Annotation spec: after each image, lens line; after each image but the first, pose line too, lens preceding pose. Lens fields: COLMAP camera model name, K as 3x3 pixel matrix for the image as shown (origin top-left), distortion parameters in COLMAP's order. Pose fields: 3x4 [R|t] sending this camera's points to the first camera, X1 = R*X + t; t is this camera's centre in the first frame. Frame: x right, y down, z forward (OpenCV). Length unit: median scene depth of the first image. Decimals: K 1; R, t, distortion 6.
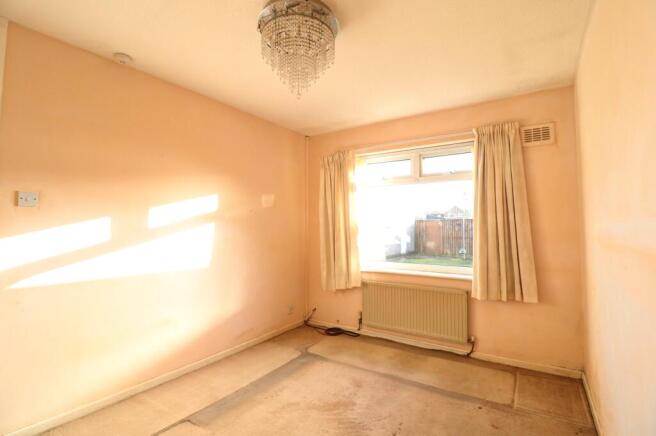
lens RADIAL K [[305.5, 0, 335.8], [0, 305.5, 218.0], [0, 0, 1]] dist [-0.001819, -0.013263]
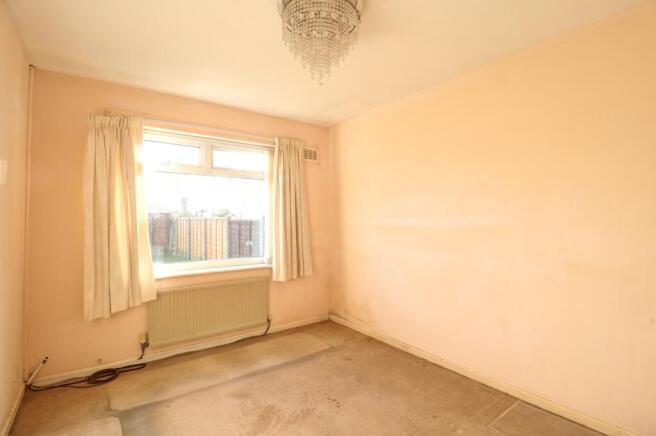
lens RADIAL K [[305.5, 0, 335.8], [0, 305.5, 218.0], [0, 0, 1]] dist [-0.001819, -0.013263]
pose [[0.370796, 0.006064, 0.928694, -0.531600], [-0.017867, 0.999840, 0.000605, 0.011531], [-0.928542, -0.016817, 0.370845, 0.332572]]
